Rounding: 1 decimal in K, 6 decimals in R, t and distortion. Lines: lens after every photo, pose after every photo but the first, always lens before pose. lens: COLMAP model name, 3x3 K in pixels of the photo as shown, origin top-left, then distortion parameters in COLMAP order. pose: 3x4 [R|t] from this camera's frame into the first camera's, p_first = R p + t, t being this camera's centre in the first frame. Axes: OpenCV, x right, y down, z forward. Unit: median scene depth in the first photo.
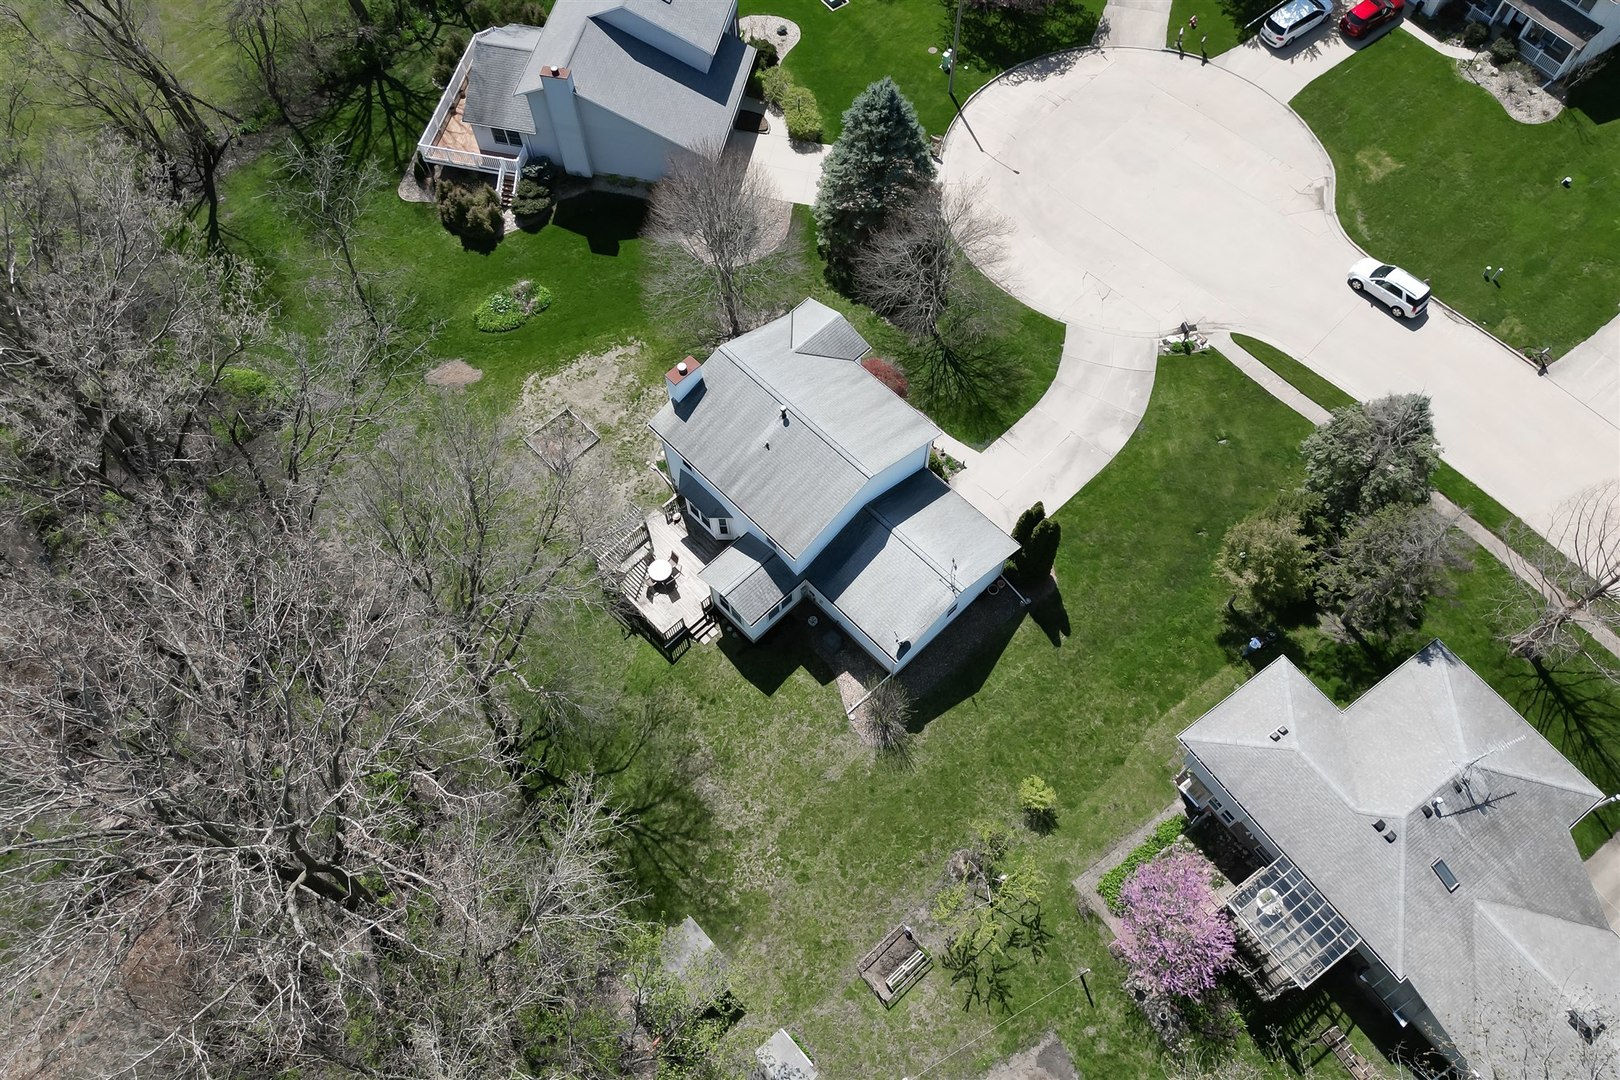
lens RADIAL K [[1133.6, 0, 806.4], [0, 1133.6, 540.1], [0, 0, 1]] dist [0.081915, -0.099277]
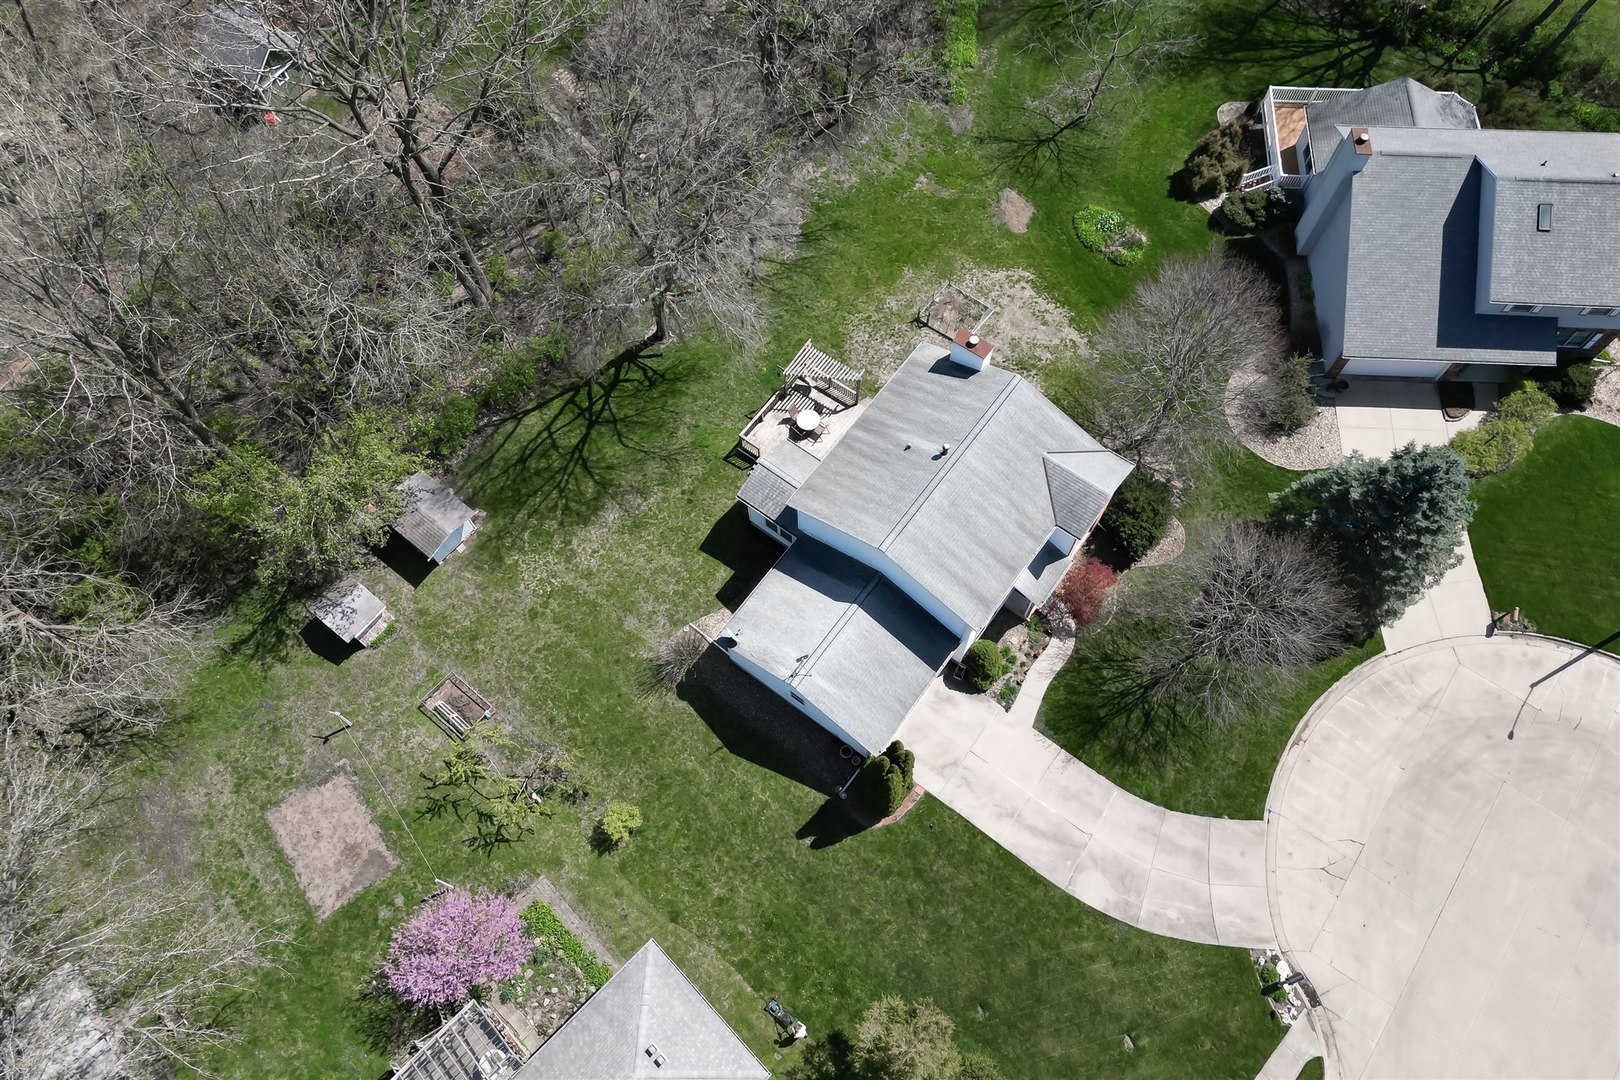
lens RADIAL K [[1133.6, 0, 806.4], [0, 1133.6, 540.1], [0, 0, 1]] dist [0.081915, -0.099277]
pose [[0.157318, 0.901662, -0.402810, 0.366253], [-0.866925, 0.321440, 0.380943, -0.317165], [0.472962, 0.289277, 0.832242, 0.207146]]
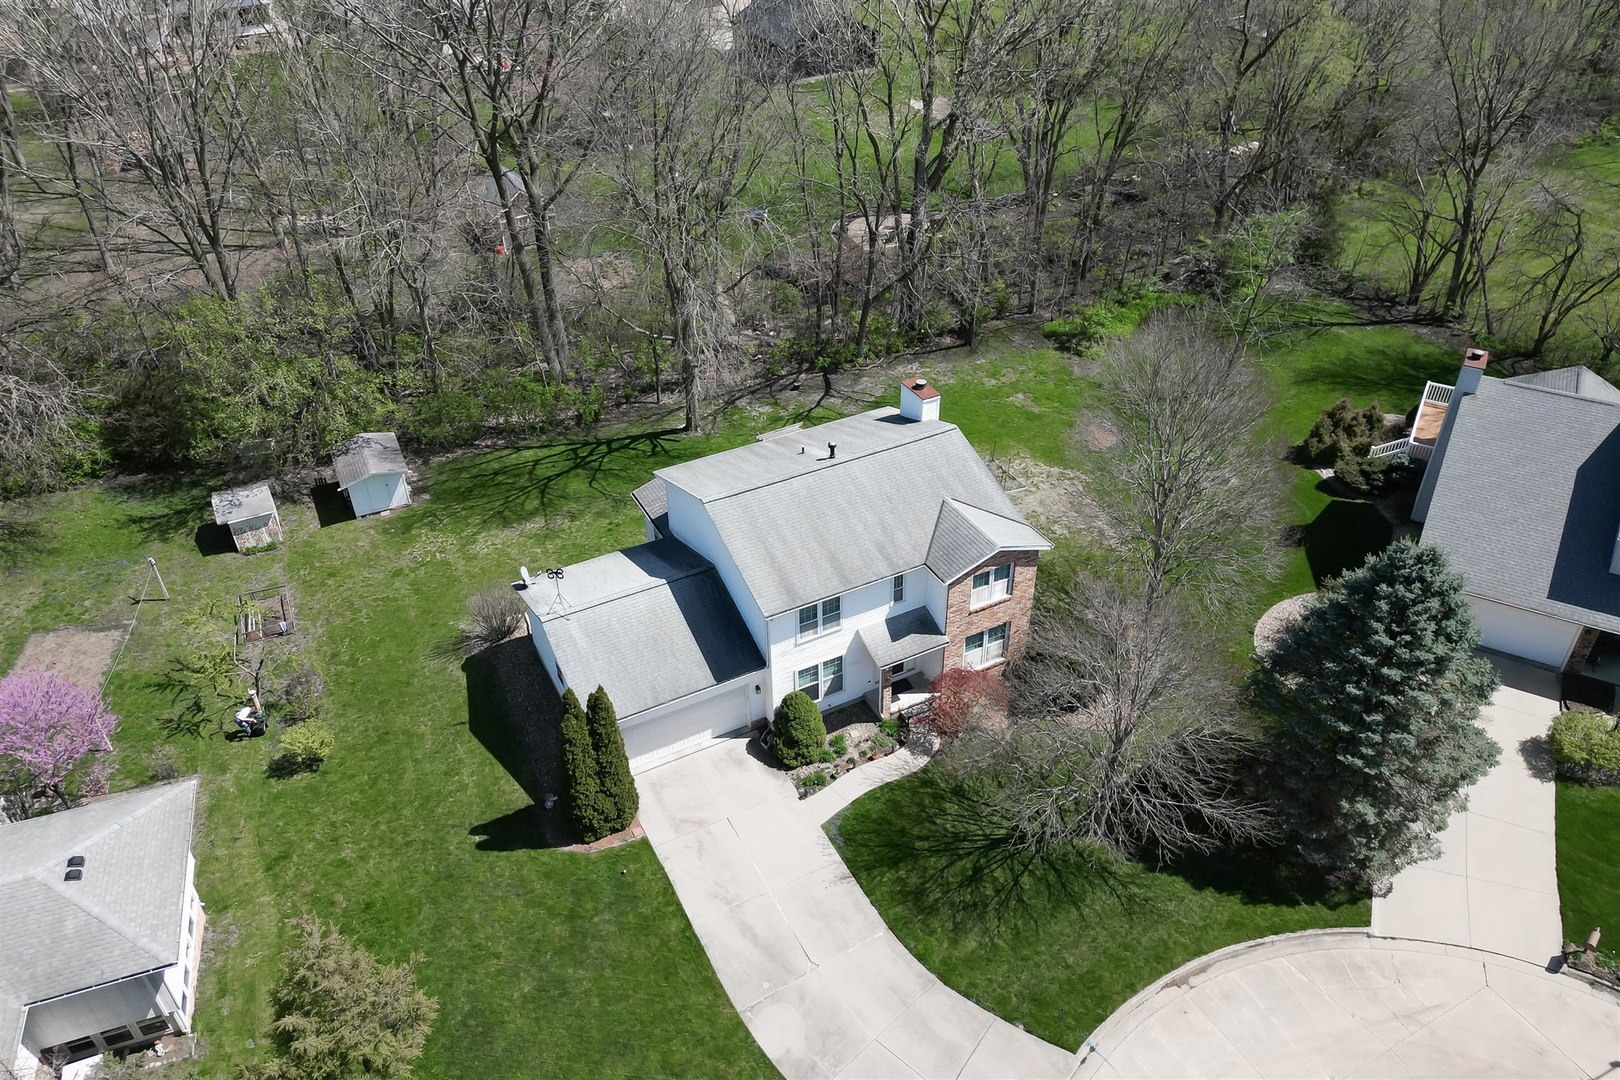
lens RADIAL K [[1170.6, 0, 810.0], [0, 1170.6, 540.0], [0, 0, 1]] dist [0.080655, -0.094702]
pose [[-0.282970, 0.581228, -0.762956, 0.586900], [-0.839106, 0.235282, 0.490453, -0.446934], [0.464575, 0.778984, 0.421134, 0.664284]]
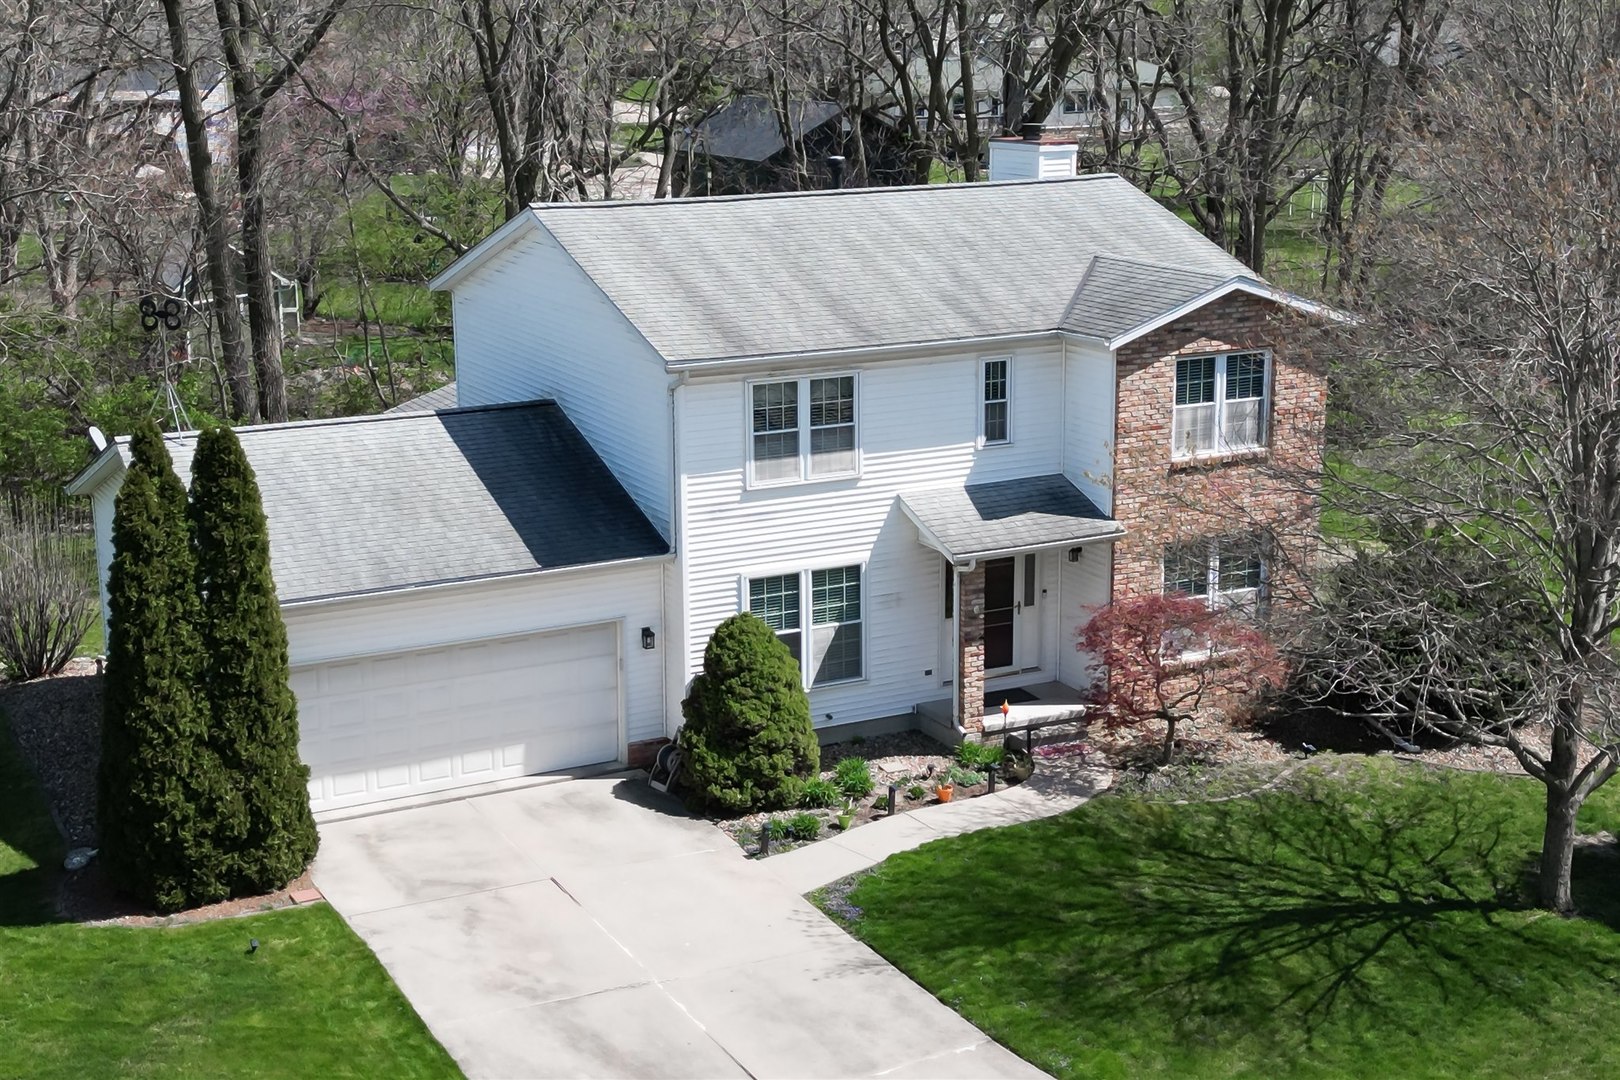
lens RADIAL K [[2263.2, 0, 807.4], [0, 2263.2, 541.5], [0, 0, 1]] dist [0.079950, -0.054642]
pose [[-0.285205, 0.242555, -0.927268, 0.593917], [-0.841282, 0.400194, 0.363440, -0.288768], [0.459241, 0.883749, 0.089920, 0.969782]]
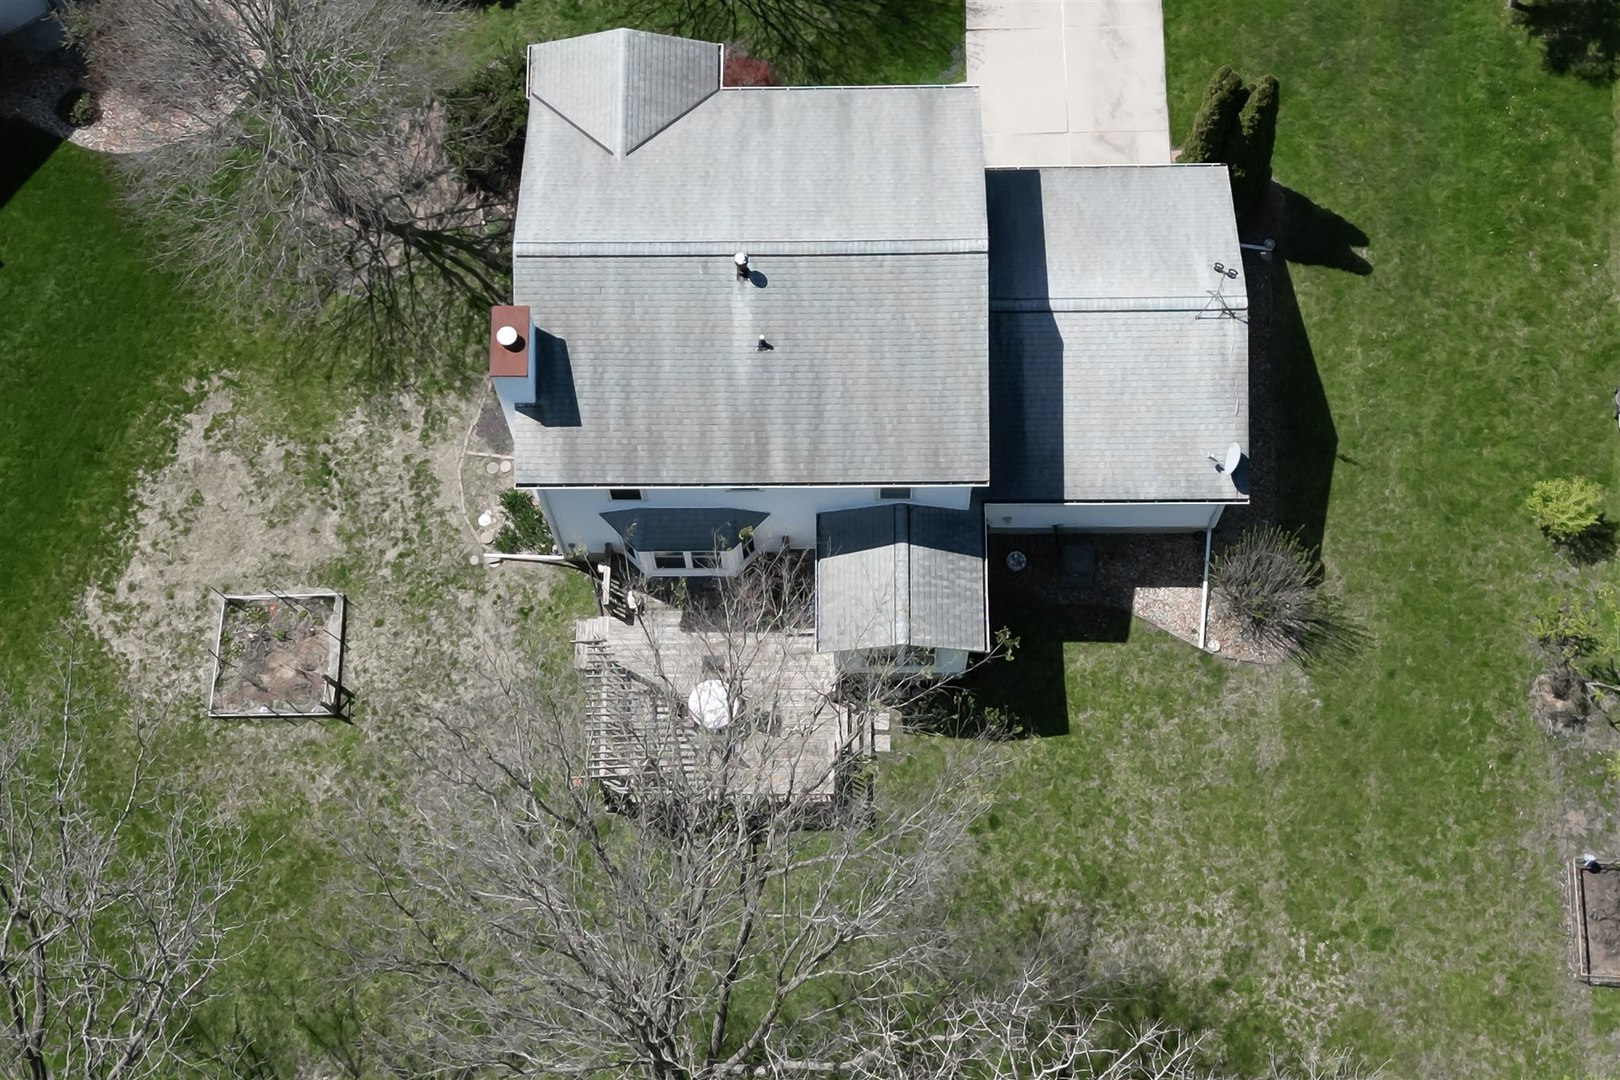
lens RADIAL K [[2263.2, 0, 807.4], [0, 2263.2, 541.5], [0, 0, 1]] dist [0.079950, -0.054642]
pose [[0.695797, -0.675427, 0.244263, -0.284997], [0.639094, 0.737416, 0.218578, -0.201932], [-0.327757, 0.004021, 0.944754, 0.113314]]
